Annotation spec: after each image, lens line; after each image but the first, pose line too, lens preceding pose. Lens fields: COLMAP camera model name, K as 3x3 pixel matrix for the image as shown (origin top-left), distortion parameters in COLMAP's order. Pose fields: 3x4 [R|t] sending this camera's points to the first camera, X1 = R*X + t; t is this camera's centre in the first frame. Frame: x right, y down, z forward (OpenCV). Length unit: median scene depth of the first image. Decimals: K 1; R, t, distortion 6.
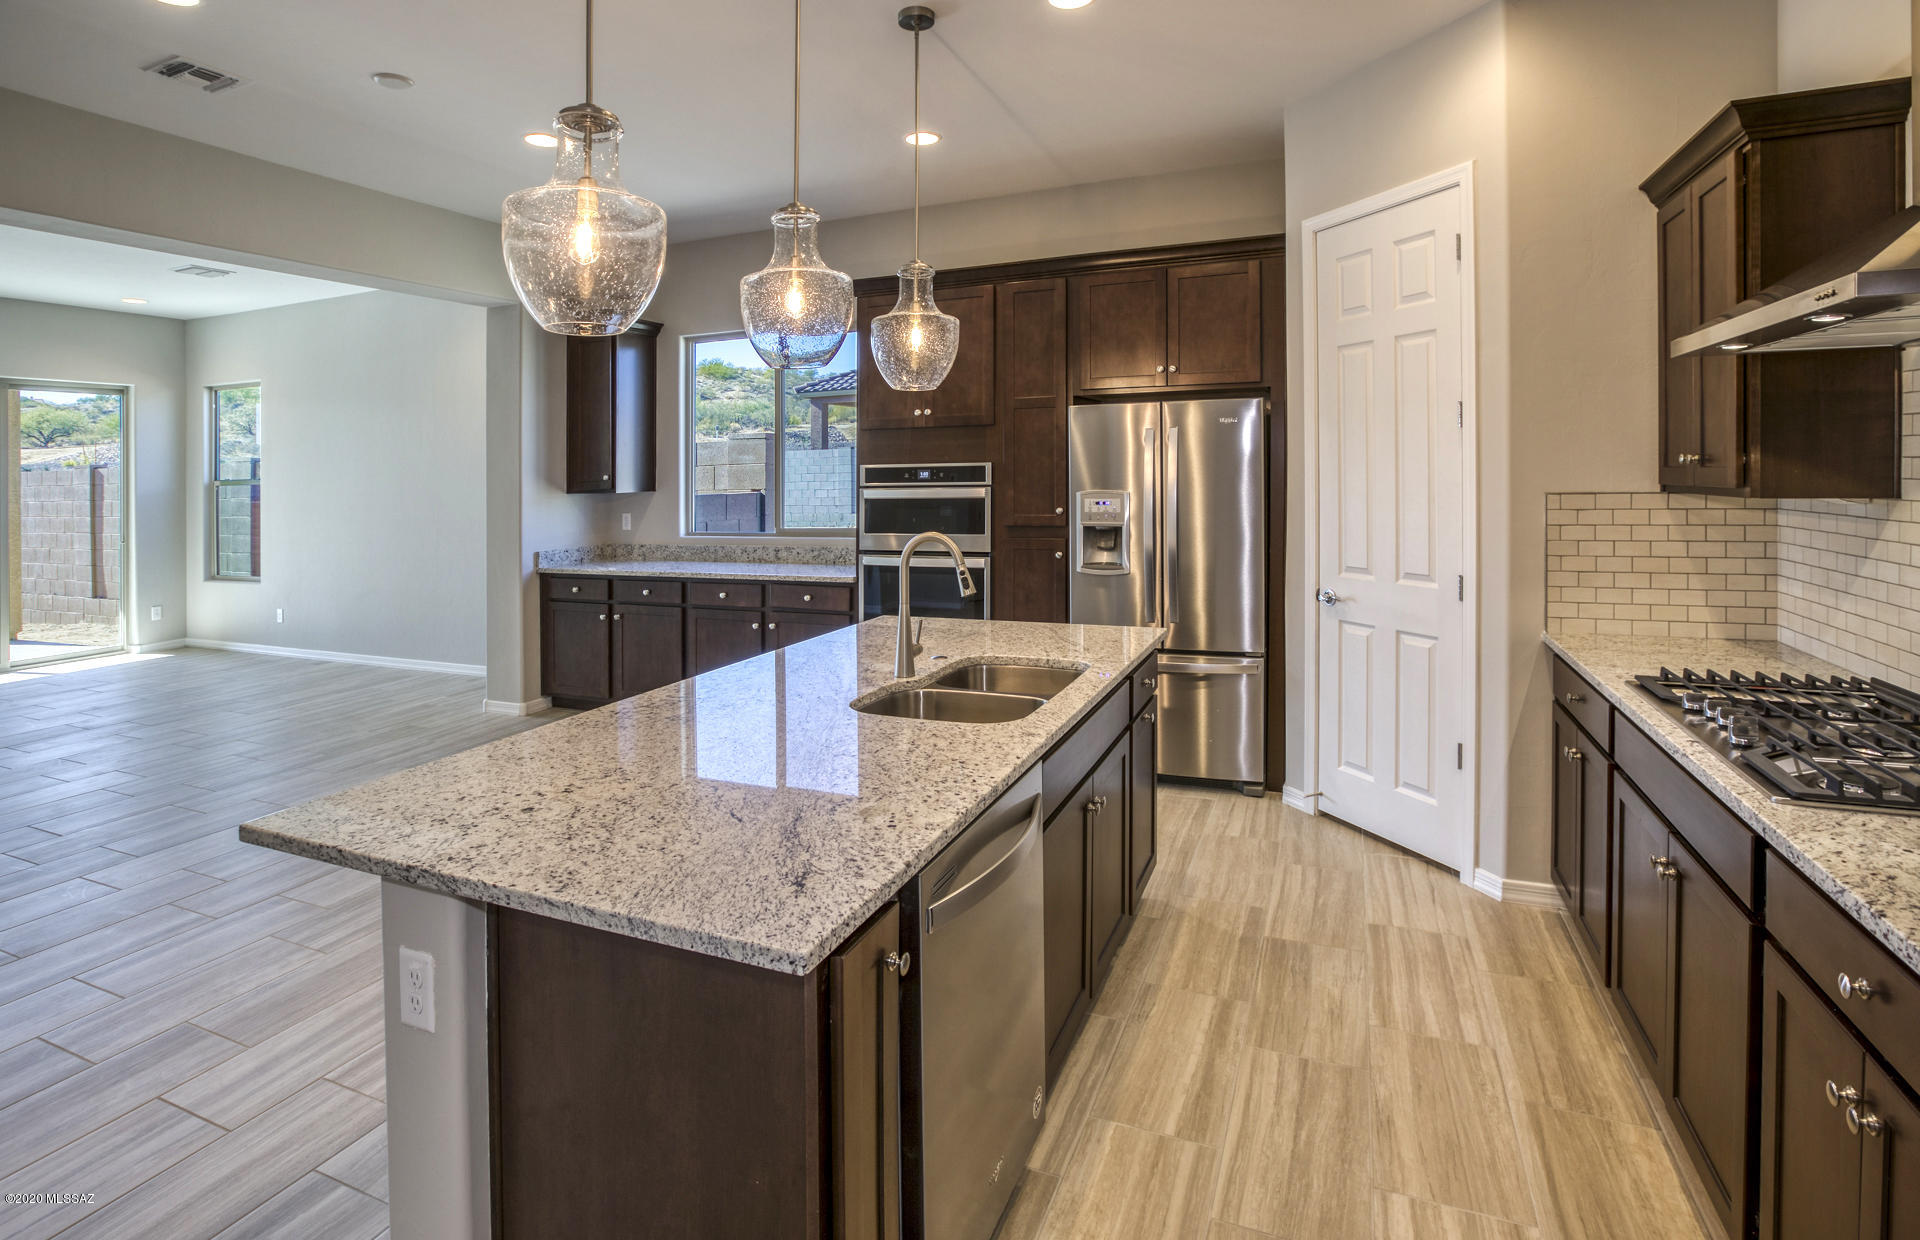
lens RADIAL K [[921.9, 0, 962.9], [0, 921.9, 477.5], [0, 0, 1]] dist [-0.047651, 0.016268]
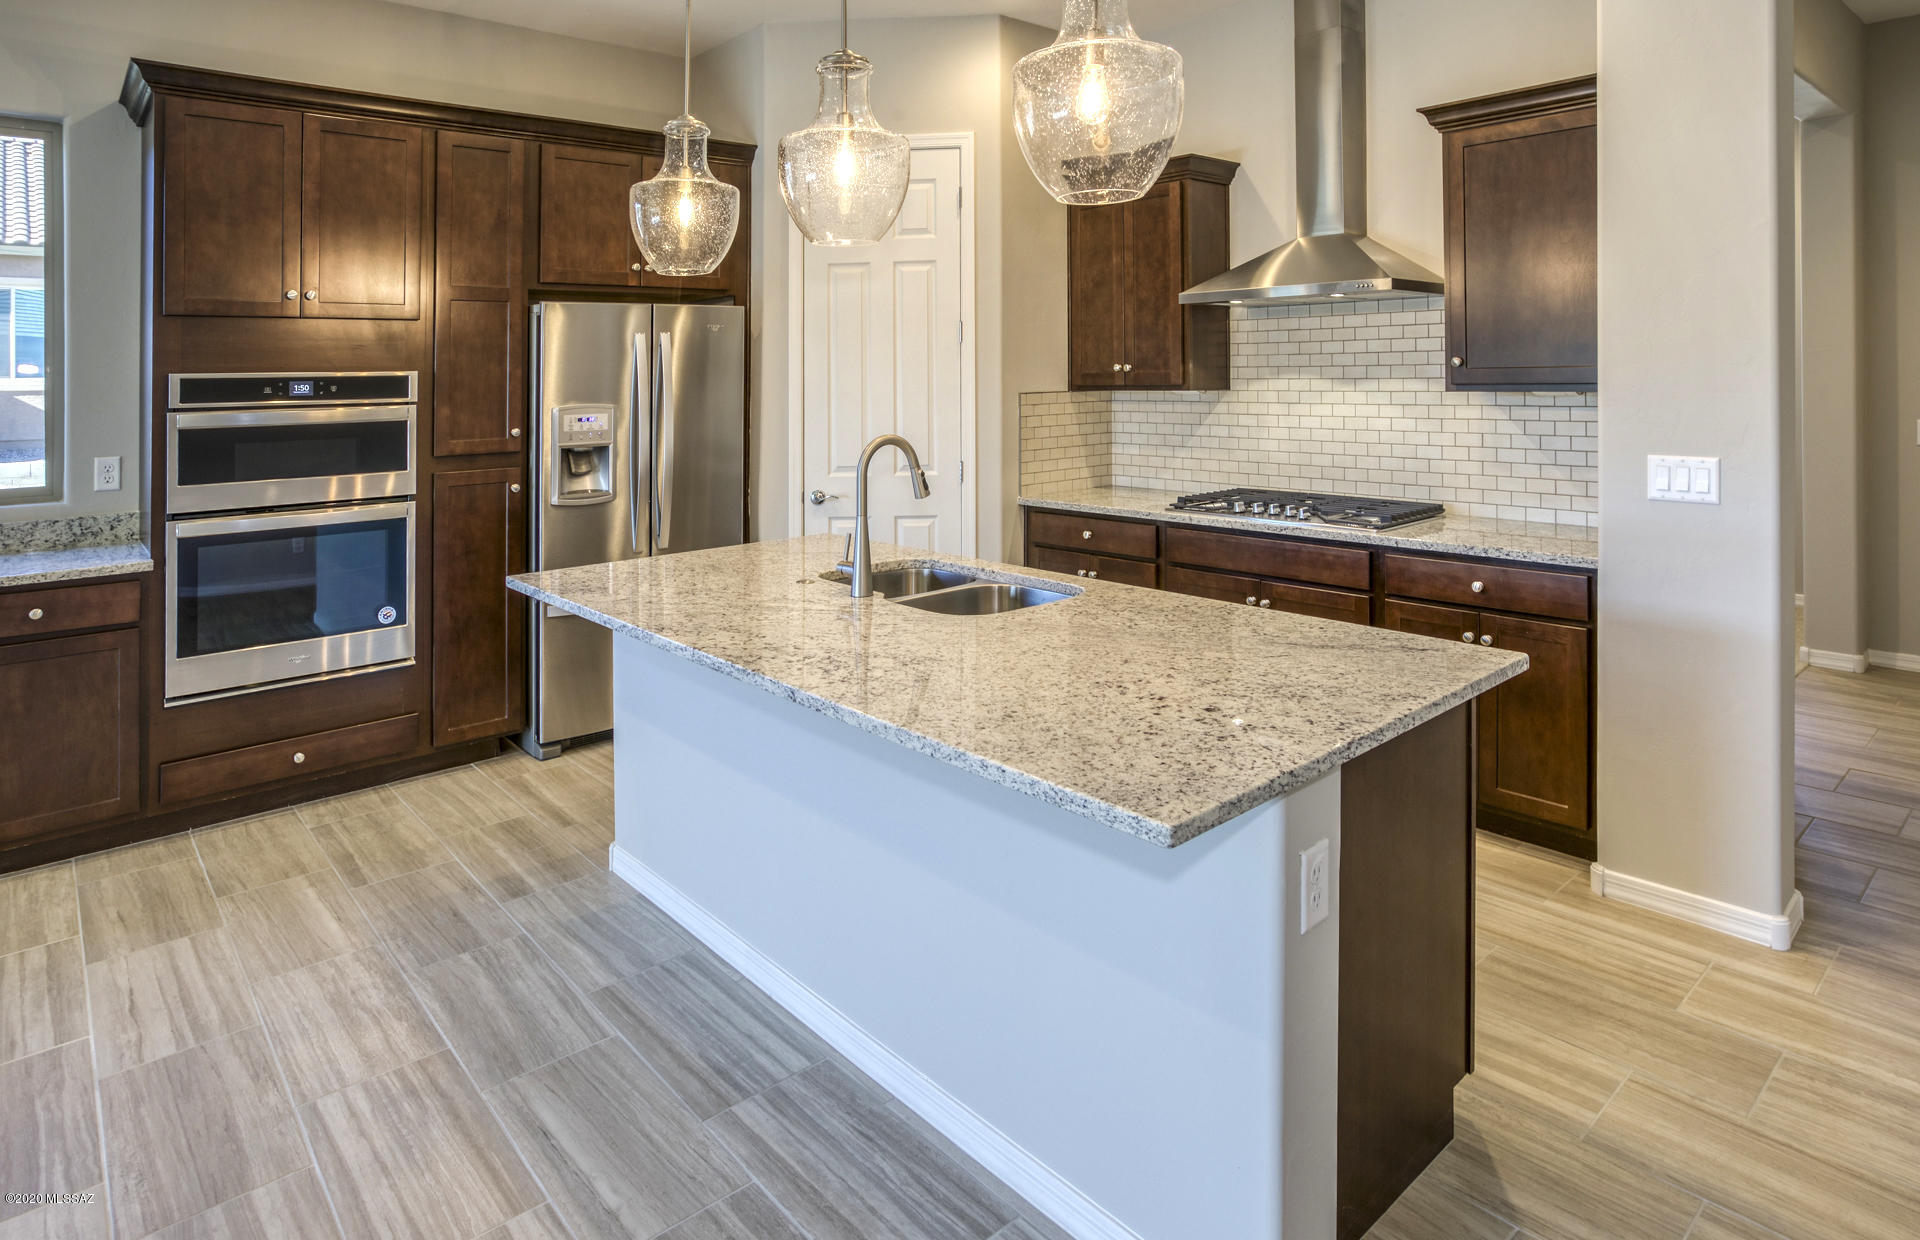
lens RADIAL K [[1073.2, 0, 961.7], [0, 1073.2, 365.5], [0, 0, 1]] dist [-0.036756, 0.012568]
pose [[0.449544, 0.014752, 0.893136, -0.463931], [0.020691, 0.999423, -0.026922, 0.009846], [-0.893019, 0.030583, 0.448980, 0.207856]]
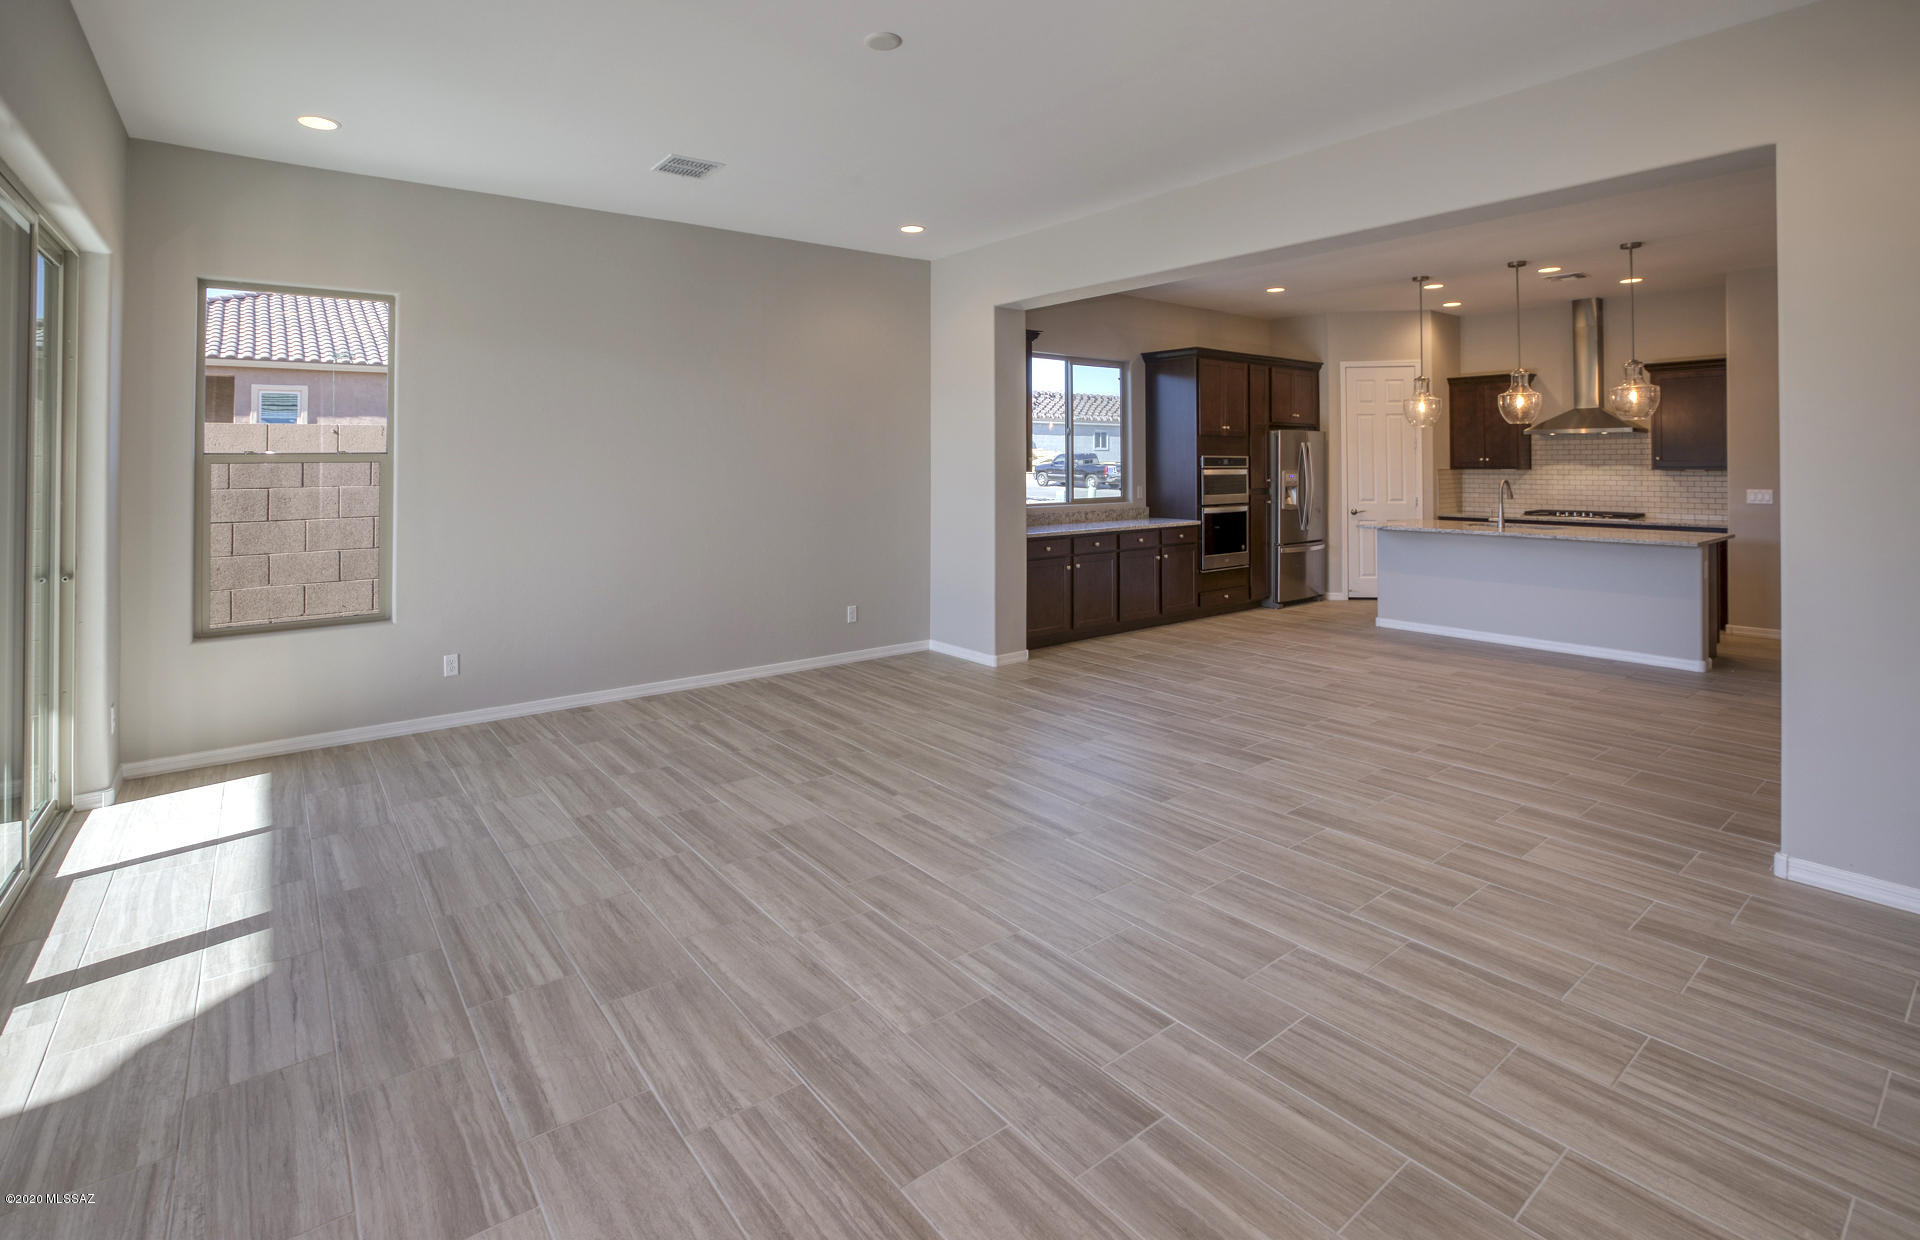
lens RADIAL K [[888.3, 0, 906.7], [0, 888.3, 441.5], [0, 0, 1]] dist [-0.051306, 0.015249]
pose [[0.523188, 0.041455, 0.851209, -1.692181], [0.002562, 0.998735, -0.050215, 0.038995], [-0.852214, 0.028453, 0.522420, 0.564328]]
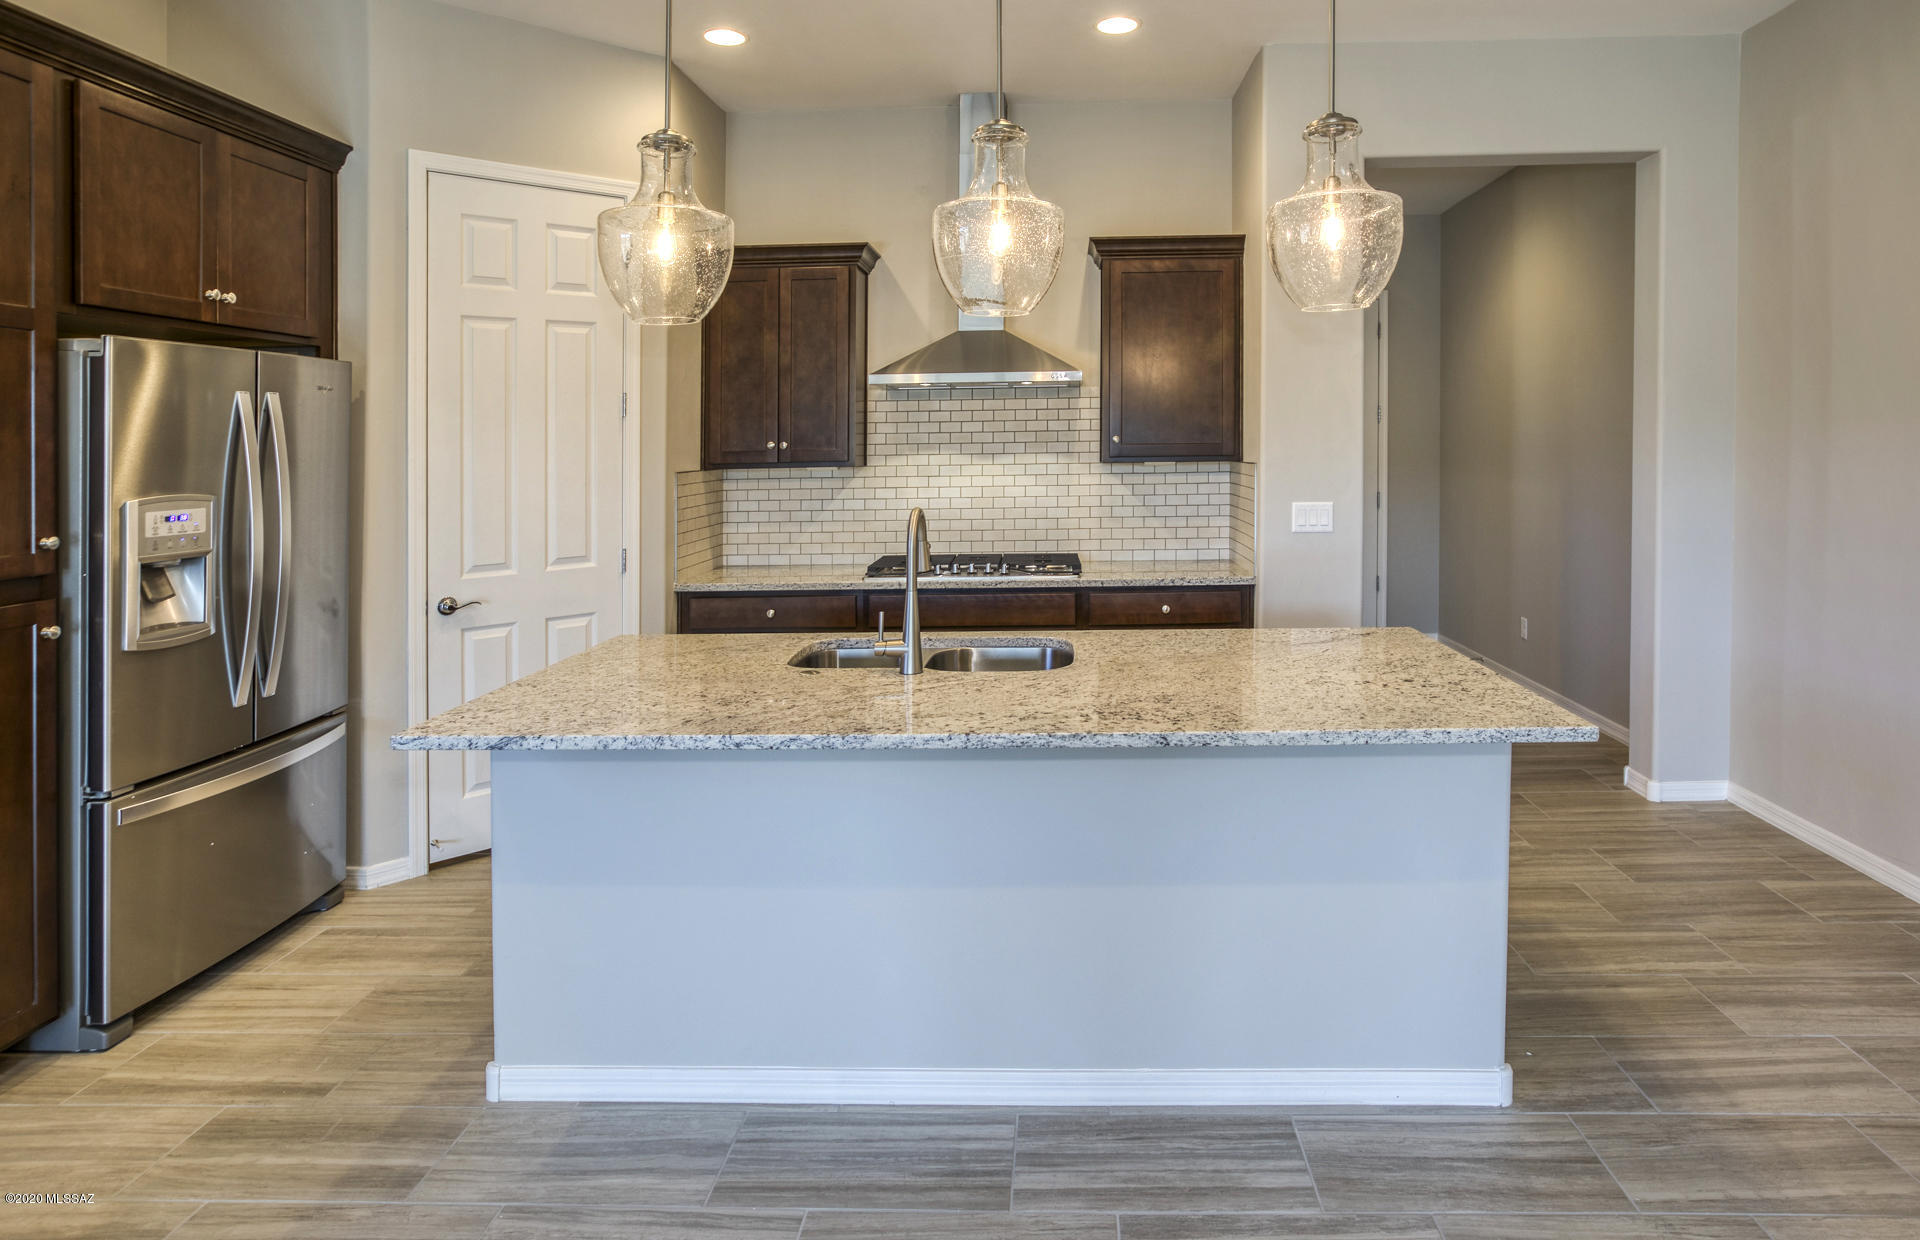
lens RADIAL K [[1071.2, 0, 1029.9], [0, 1071.2, 454.4], [0, 0, 1]] dist [-0.022985, 0.001808]
pose [[-0.337993, 0.011466, 0.941079, -0.518675], [0.034519, 0.999404, 0.000221, 0.005442], [-0.940515, 0.032560, -0.338187, 0.594089]]
